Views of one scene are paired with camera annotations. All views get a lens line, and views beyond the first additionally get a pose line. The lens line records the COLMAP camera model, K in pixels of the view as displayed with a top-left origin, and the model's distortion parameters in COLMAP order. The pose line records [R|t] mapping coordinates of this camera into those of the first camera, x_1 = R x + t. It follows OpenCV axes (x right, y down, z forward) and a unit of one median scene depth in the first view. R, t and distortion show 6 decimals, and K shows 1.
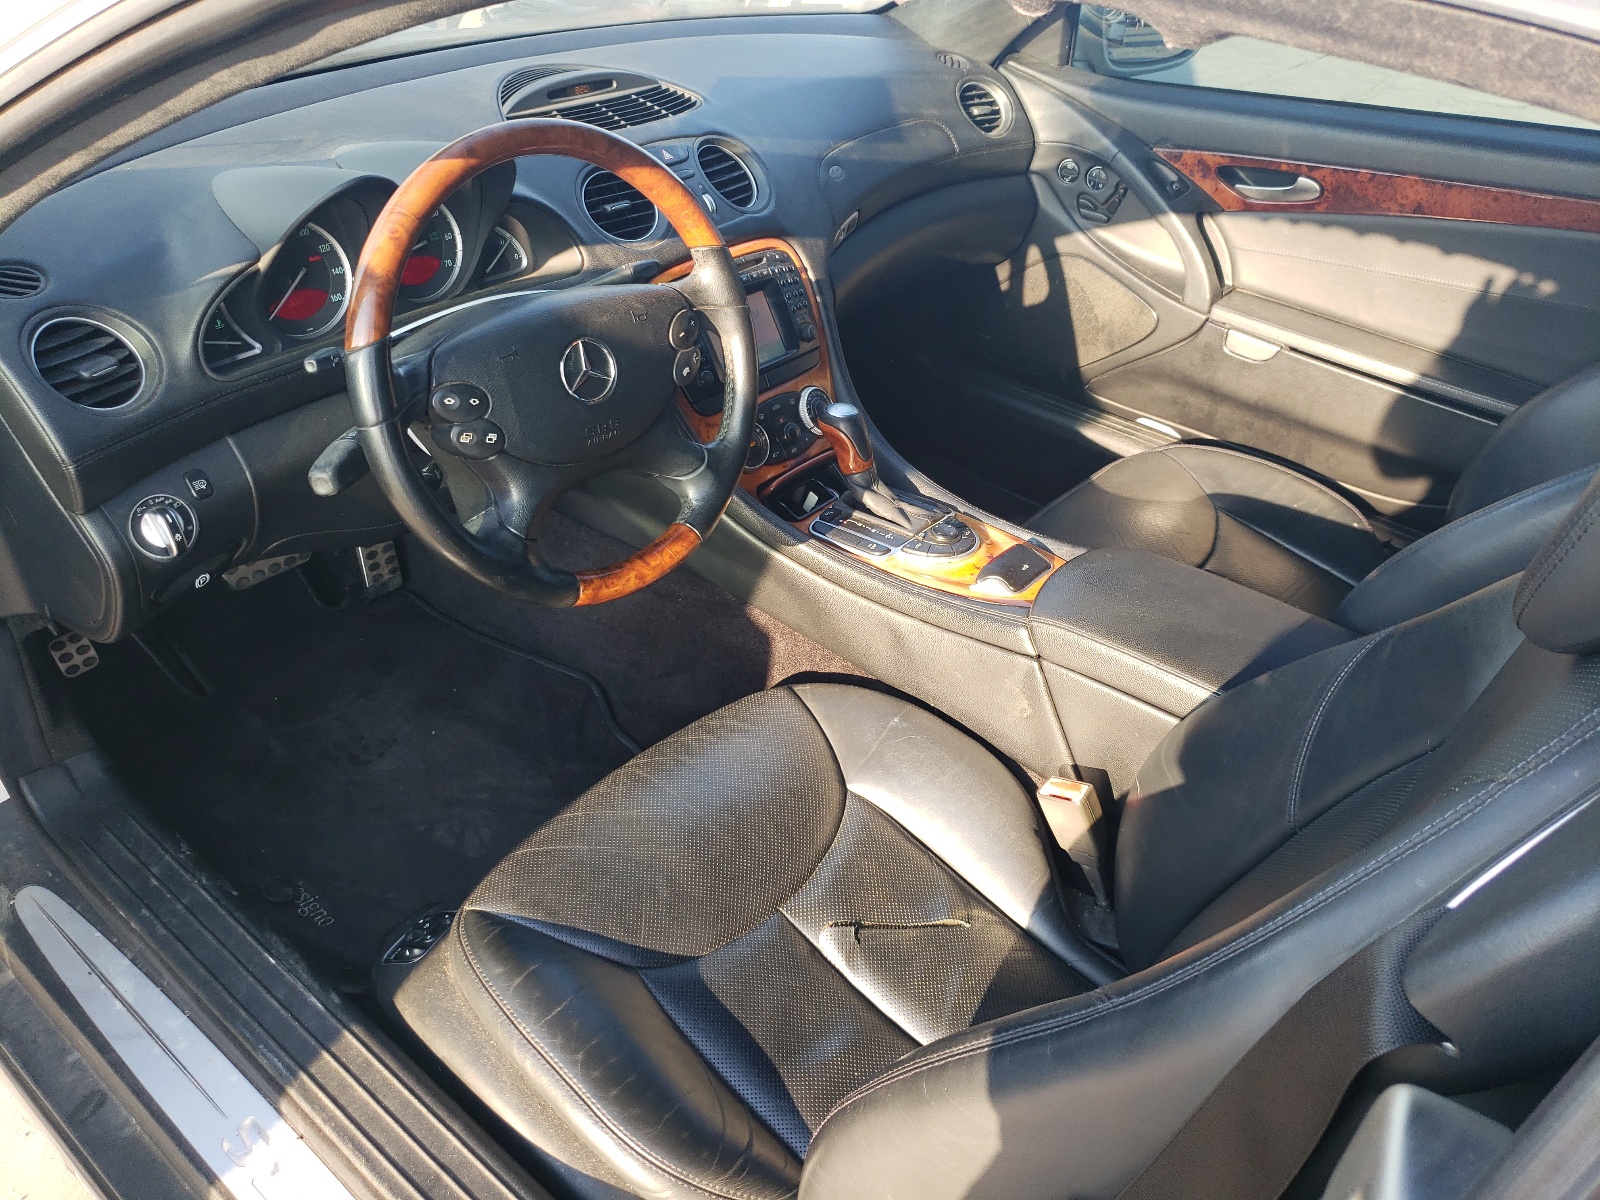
lens RADIAL K [[1221.8, 0, 800.0], [0, 1221.8, 600.0], [0, 0, 1]] dist [-0.007504, -0.007824]
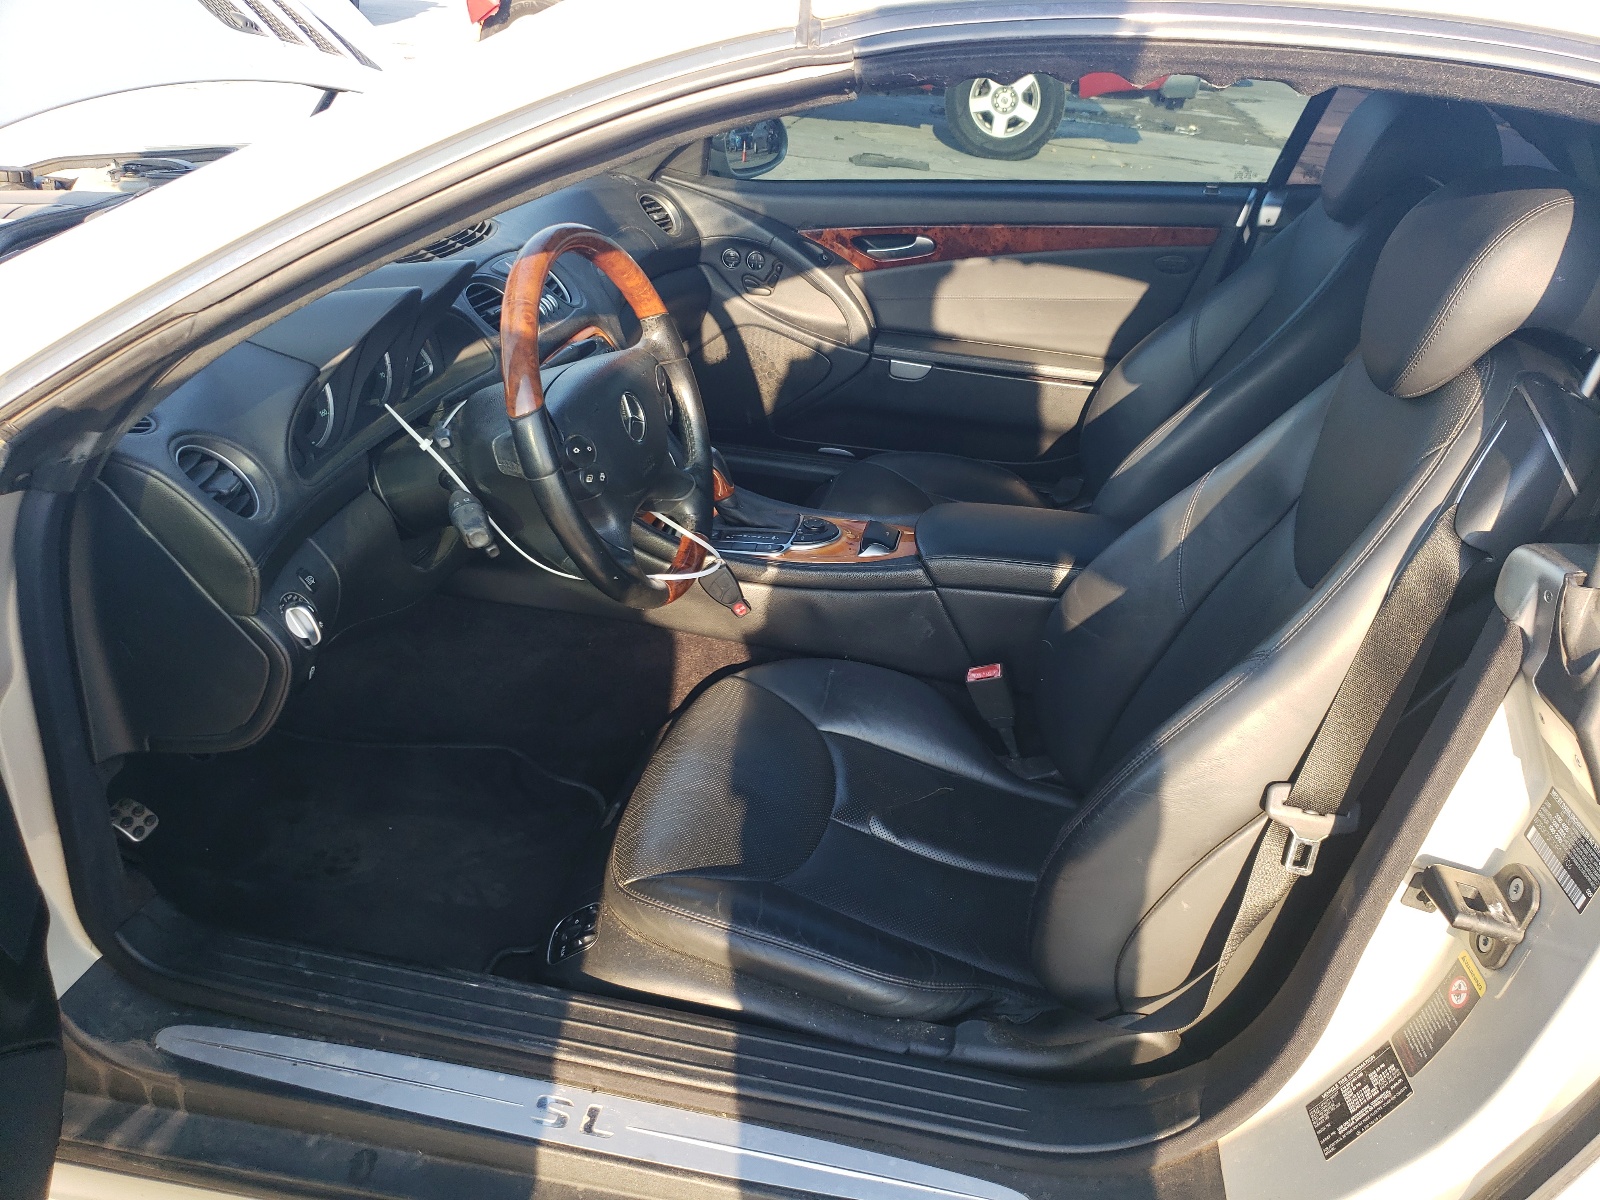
lens RADIAL K [[1207.1, 0, 800.0], [0, 1207.1, 600.0], [0, 0, 1]] dist [0.051620, -0.008753]
pose [[0.890171, -0.227122, 0.394982, -0.310863], [0.262823, 0.964097, -0.037953, 0.047036], [-0.372181, 0.137595, 0.917905, -0.100876]]
